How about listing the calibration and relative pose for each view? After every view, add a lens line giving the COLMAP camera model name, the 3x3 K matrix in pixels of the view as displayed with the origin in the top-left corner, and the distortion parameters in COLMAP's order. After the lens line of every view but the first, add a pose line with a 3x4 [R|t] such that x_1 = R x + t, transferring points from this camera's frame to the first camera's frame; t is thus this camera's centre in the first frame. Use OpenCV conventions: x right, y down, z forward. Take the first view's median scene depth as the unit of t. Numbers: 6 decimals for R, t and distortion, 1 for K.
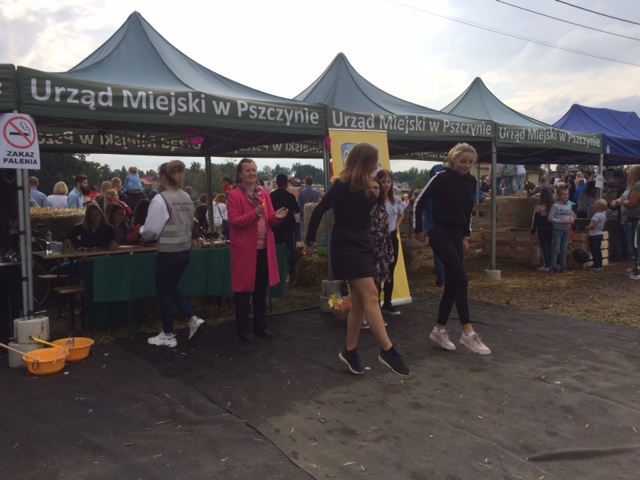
lens RADIAL K [[535.1, 0, 317.4], [0, 535.1, 243.7], [0, 0, 1]] dist [0.046327, -0.056693]
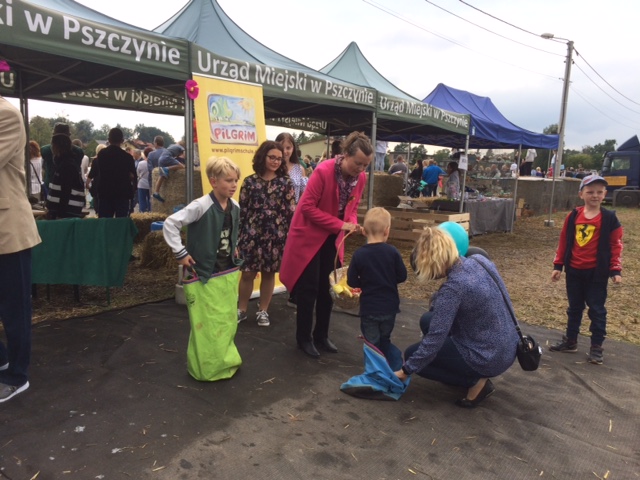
lens RADIAL K [[535.1, 0, 325.8], [0, 535.1, 233.8], [0, 0, 1]] dist [0.046327, -0.056693]
pose [[0.955920, 0.022202, 0.292786, -0.016803], [-0.033005, 0.998943, 0.032008, -0.010270], [-0.291766, -0.040260, 0.955642, 0.170514]]
